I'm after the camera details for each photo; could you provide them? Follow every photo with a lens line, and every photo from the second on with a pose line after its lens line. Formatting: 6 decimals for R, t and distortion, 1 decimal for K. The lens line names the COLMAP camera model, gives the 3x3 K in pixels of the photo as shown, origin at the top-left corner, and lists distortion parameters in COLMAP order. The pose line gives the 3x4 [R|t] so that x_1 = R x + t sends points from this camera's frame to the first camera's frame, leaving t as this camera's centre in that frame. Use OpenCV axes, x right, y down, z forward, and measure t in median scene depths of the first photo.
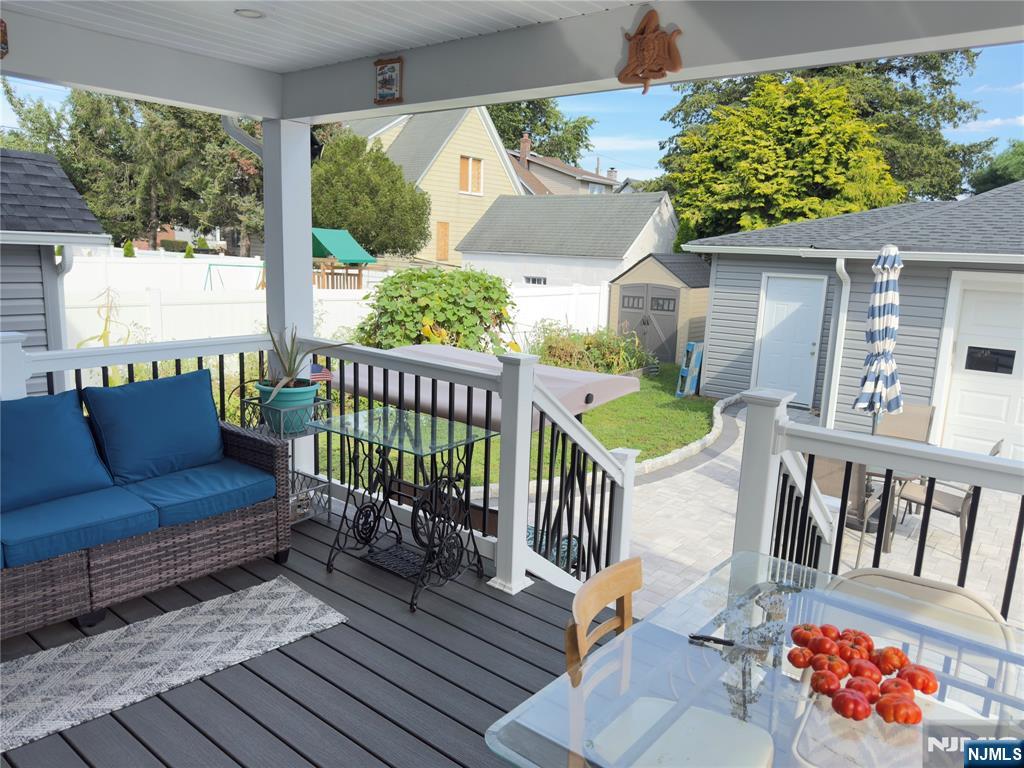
lens RADIAL K [[729.9, 0, 512.0], [0, 729.9, 384.0], [0, 0, 1]] dist [0.000335, -0.006022]
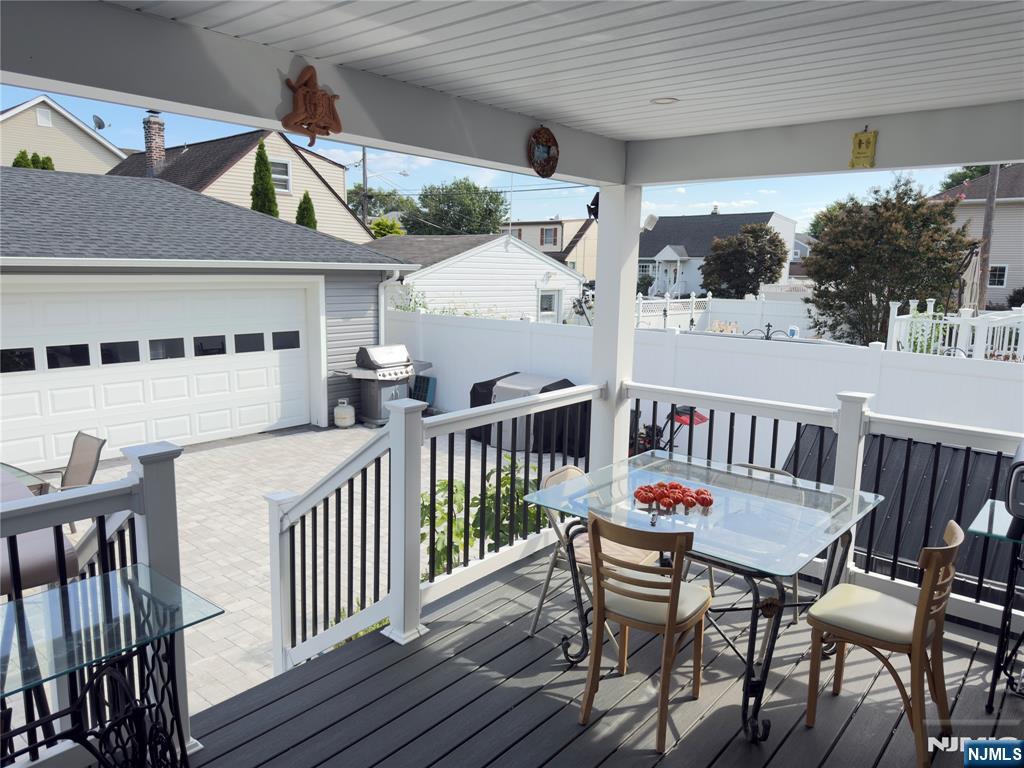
lens RADIAL K [[729.9, 0, 512.0], [0, 729.9, 384.0], [0, 0, 1]] dist [0.000335, -0.006022]
pose [[0.006929, -0.196526, 0.980474, -0.140619], [0.163980, 0.967448, 0.192757, -0.035823], [-0.986439, 0.159442, 0.038930, 0.116816]]
